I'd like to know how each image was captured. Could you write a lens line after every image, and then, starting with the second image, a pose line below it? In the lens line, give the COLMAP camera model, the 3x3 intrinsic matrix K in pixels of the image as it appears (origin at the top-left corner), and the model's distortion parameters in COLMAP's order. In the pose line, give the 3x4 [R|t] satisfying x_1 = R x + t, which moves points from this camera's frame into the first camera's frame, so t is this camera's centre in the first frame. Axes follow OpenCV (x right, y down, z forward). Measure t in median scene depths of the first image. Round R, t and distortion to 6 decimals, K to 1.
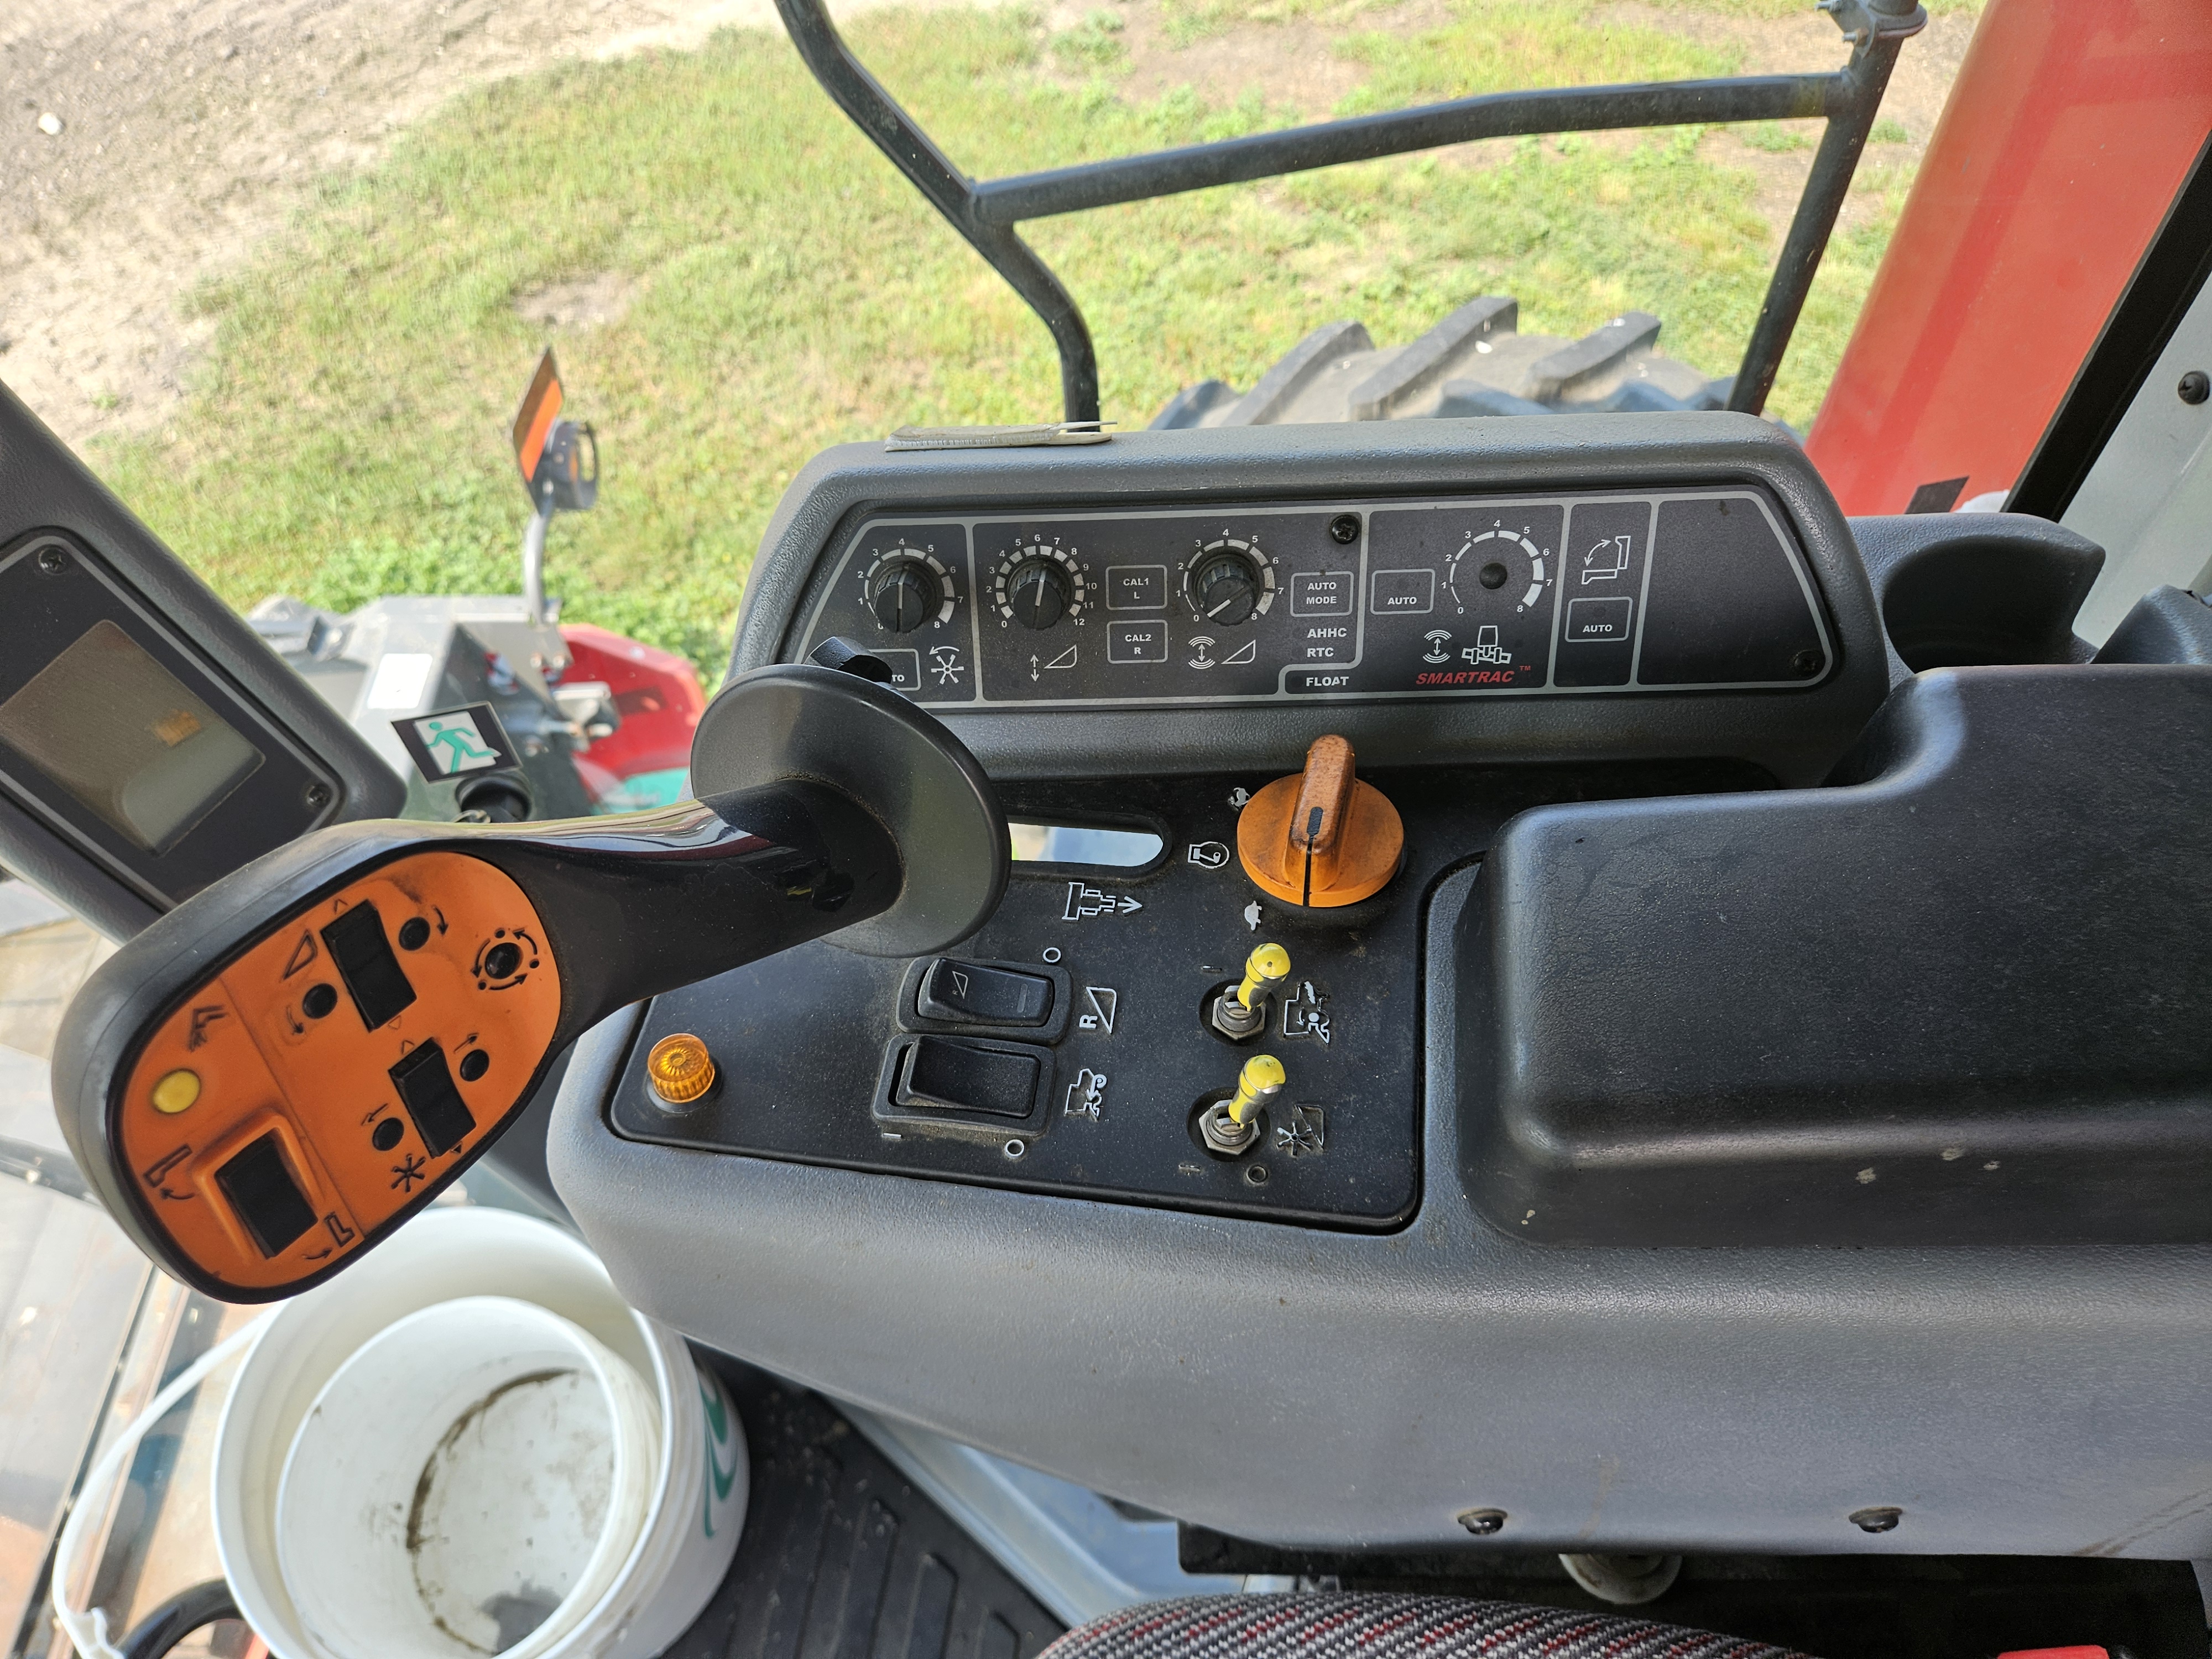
lens RADIAL K [[1530.0, 0, 1068.2], [0, 1530.0, 825.6], [0, 0, 1]] dist [0.064348, -0.057839]
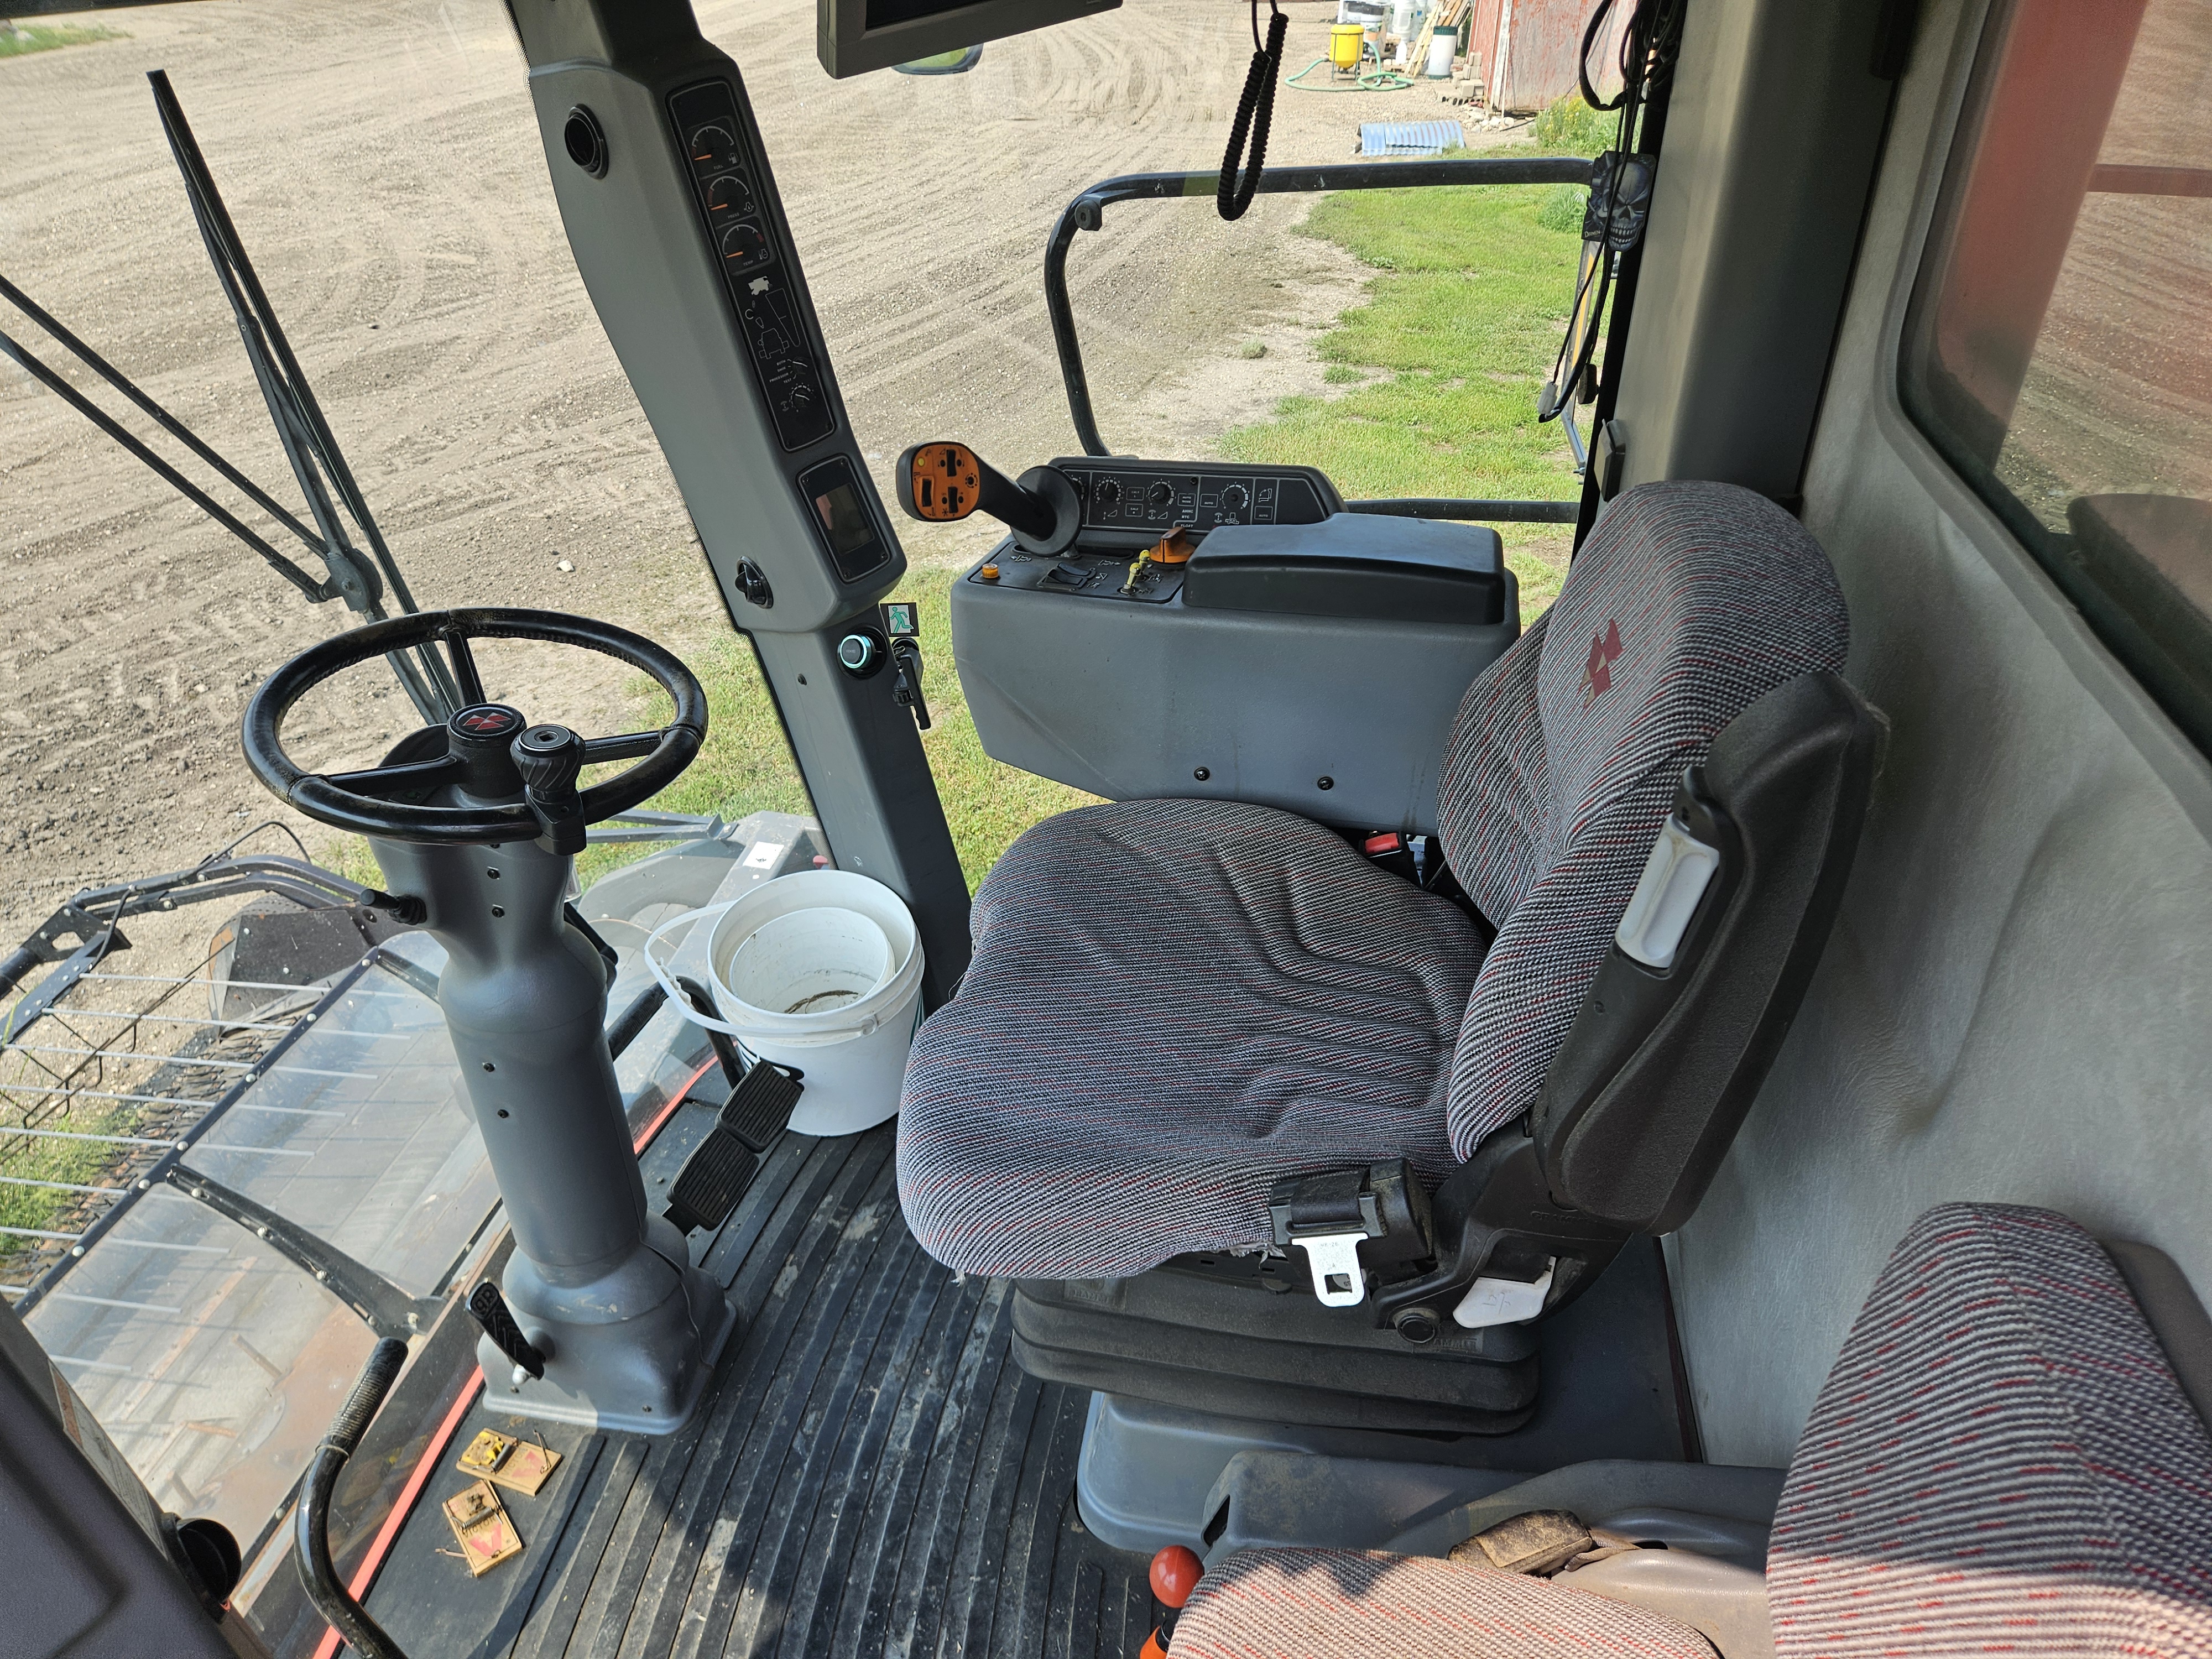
lens RADIAL K [[1530.0, 0, 1068.2], [0, 1530.0, 825.6], [0, 0, 1]] dist [0.064348, -0.057839]
pose [[0.978094, 0.124406, -0.166900, 0.055311], [-0.173005, 0.931696, -0.319393, 0.163435], [0.115766, 0.341271, 0.932809, -0.195883]]
